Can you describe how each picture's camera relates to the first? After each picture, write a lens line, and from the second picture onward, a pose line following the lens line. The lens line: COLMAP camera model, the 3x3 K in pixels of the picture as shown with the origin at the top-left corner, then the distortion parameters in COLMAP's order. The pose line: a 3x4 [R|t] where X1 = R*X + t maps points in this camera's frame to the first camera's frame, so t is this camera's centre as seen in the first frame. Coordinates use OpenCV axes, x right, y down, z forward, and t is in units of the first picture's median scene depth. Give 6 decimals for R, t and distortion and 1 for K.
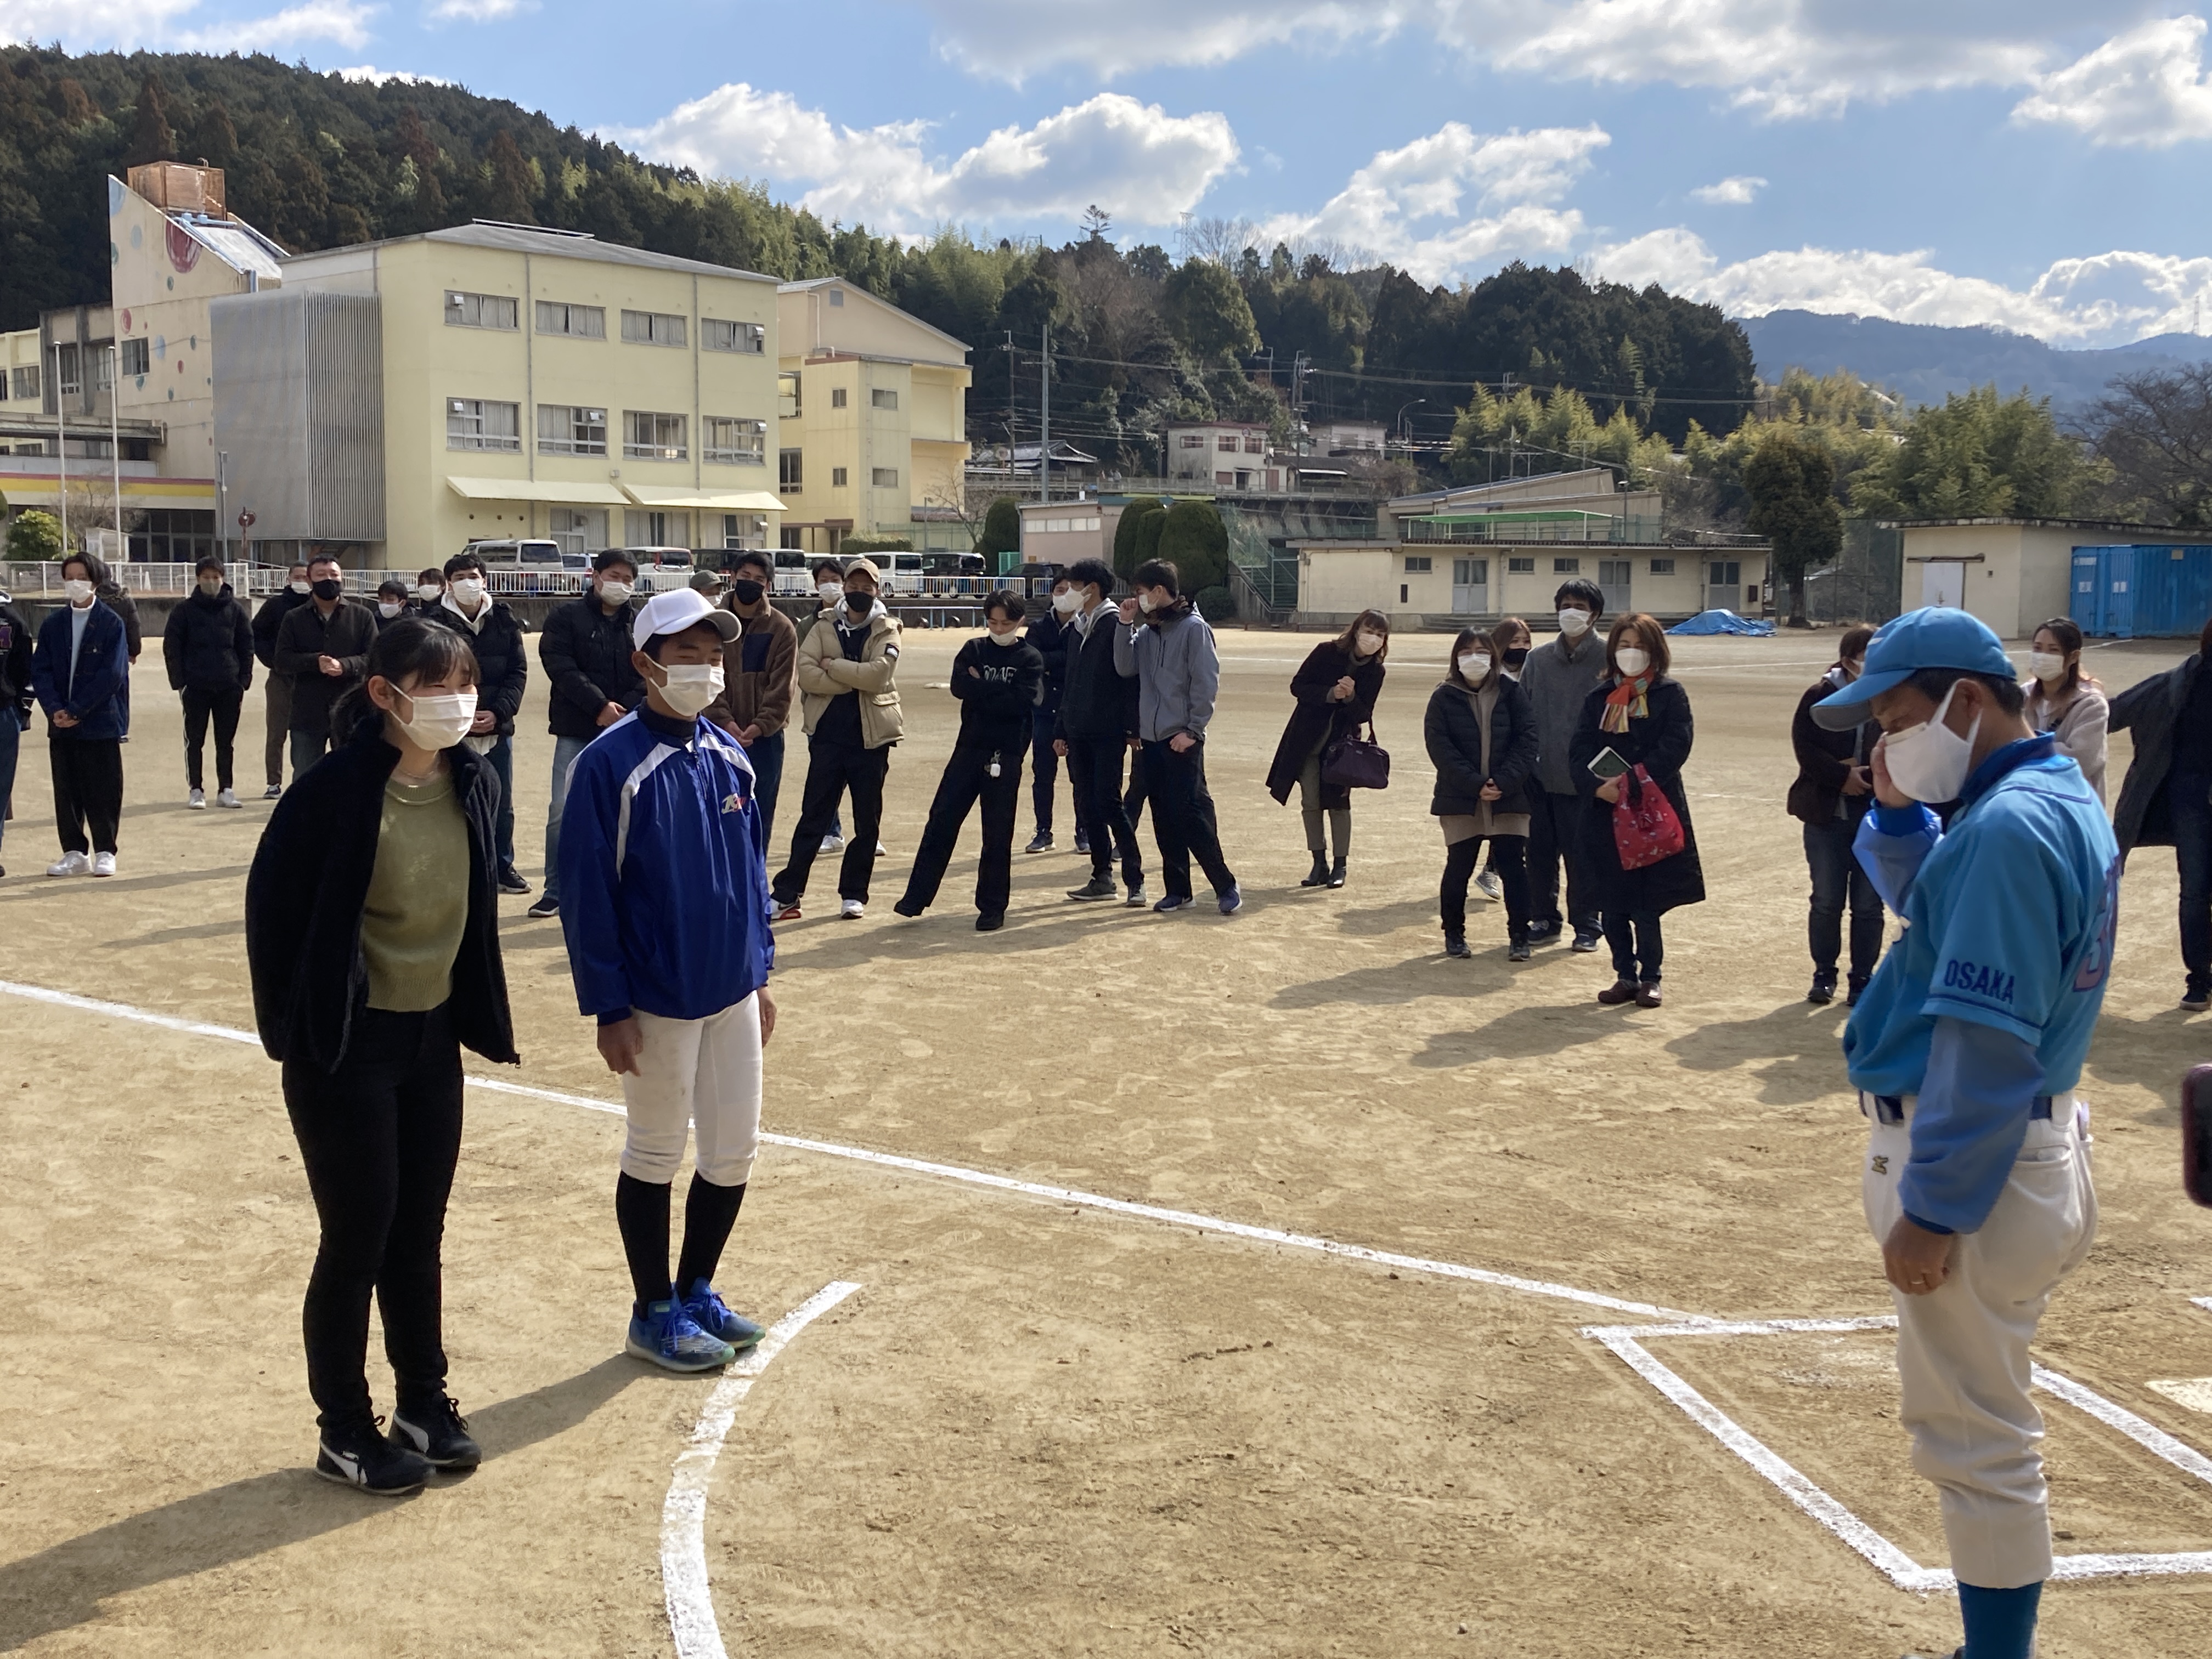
lens RADIAL K [[2400.4, 0, 1109.5], [0, 2400.4, 834.5], [0, 0, 1]] dist [0.028563, -0.050846]
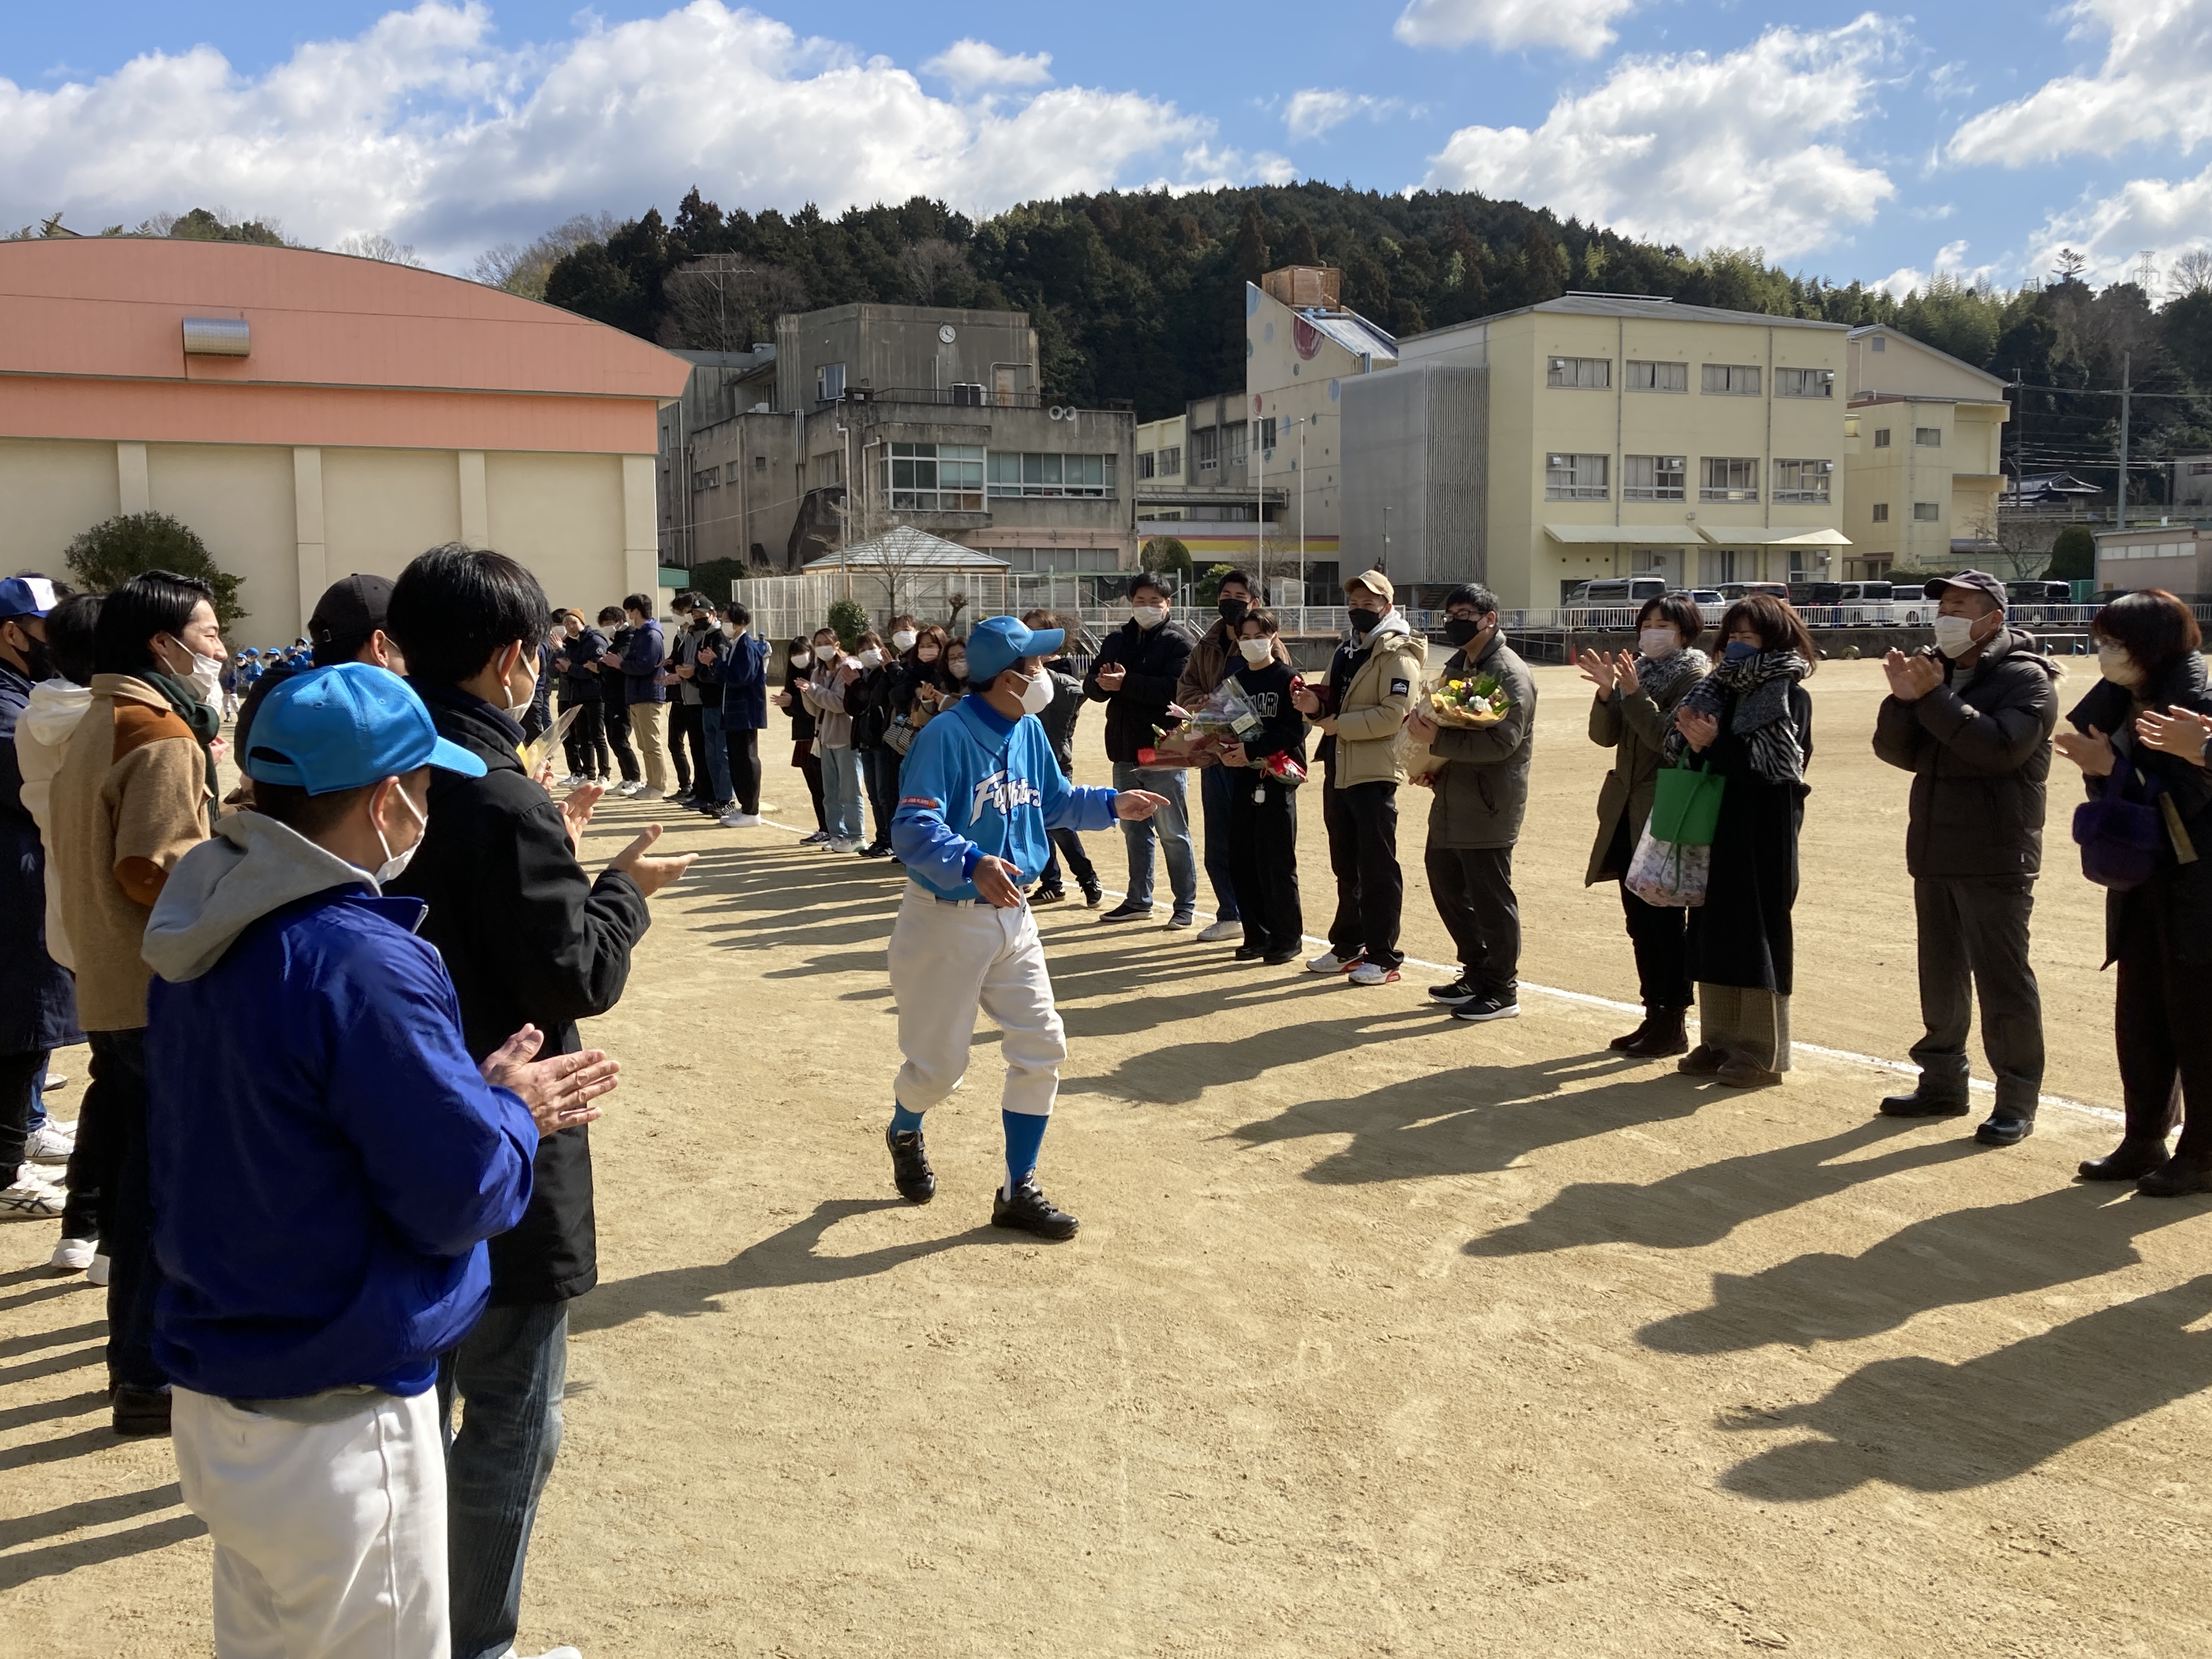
lens RADIAL K [[2024.7, 0, 1106.0], [0, 2024.7, 829.5], [0, 0, 1]] dist [0.063502, -0.133416]
pose [[0.923020, 0.023134, -0.384057, -0.088760], [-0.023890, 0.999711, 0.002803, -0.004925], [0.384010, 0.006588, 0.923305, 0.050262]]
